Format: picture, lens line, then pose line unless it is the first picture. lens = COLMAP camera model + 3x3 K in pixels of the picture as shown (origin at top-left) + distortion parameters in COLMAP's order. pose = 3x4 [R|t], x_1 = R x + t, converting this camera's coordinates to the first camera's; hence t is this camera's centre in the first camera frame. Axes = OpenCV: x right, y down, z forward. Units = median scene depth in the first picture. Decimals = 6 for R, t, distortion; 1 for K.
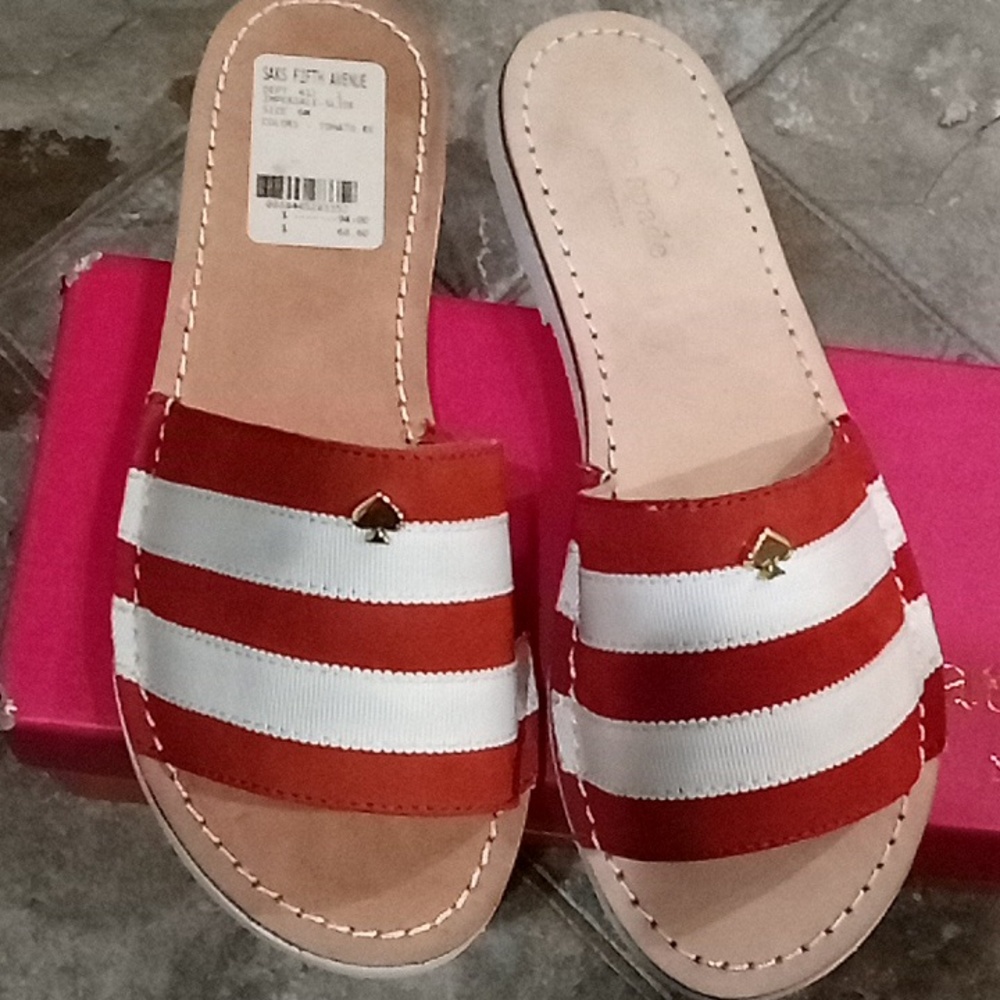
lens RADIAL K [[1729.3, 0, 500.0], [0, 1729.3, 500.0], [0, 0, 1]] dist [0.062216, -0.094205]
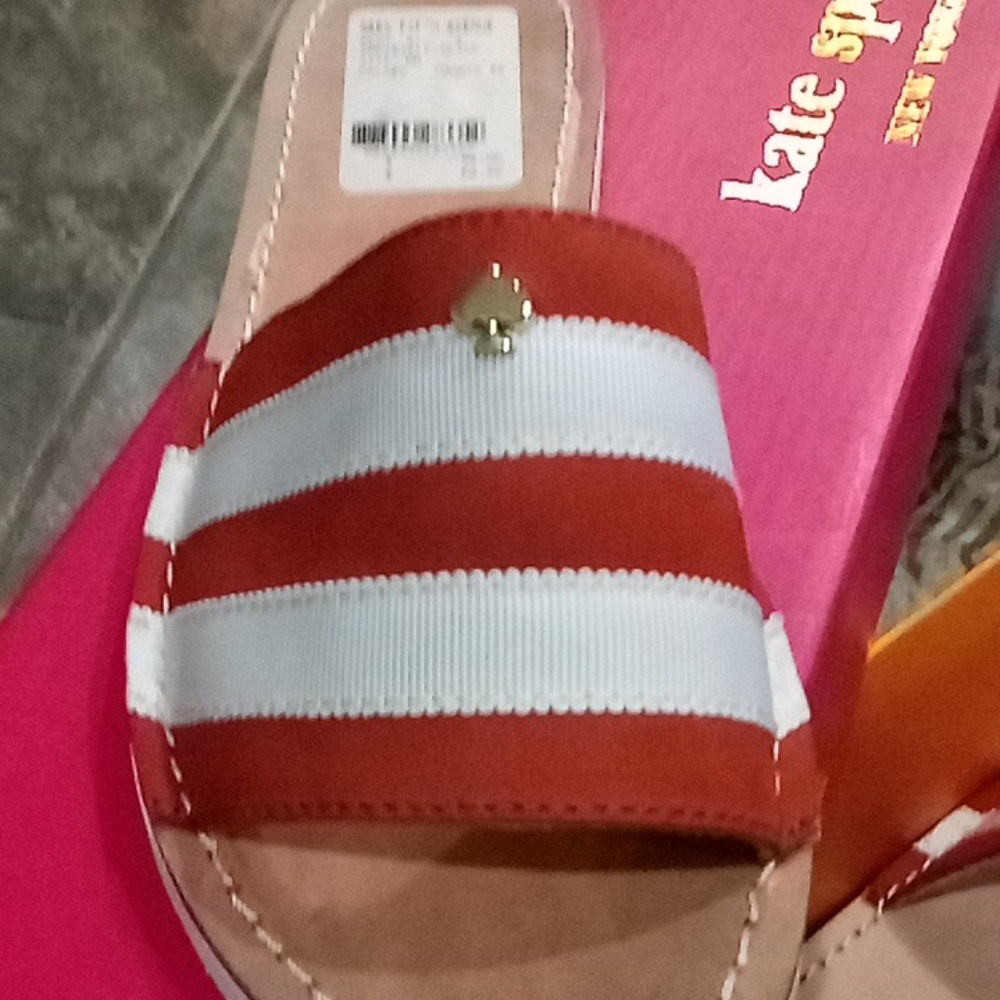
lens RADIAL K [[1729.3, 0, 500.0], [0, 1729.3, 500.0], [0, 0, 1]] dist [0.062216, -0.094205]
pose [[0.984931, -0.111794, -0.131958, 0.003979], [0.060546, 0.937596, -0.342415, 0.226755], [0.162003, 0.329266, 0.930236, 0.364871]]
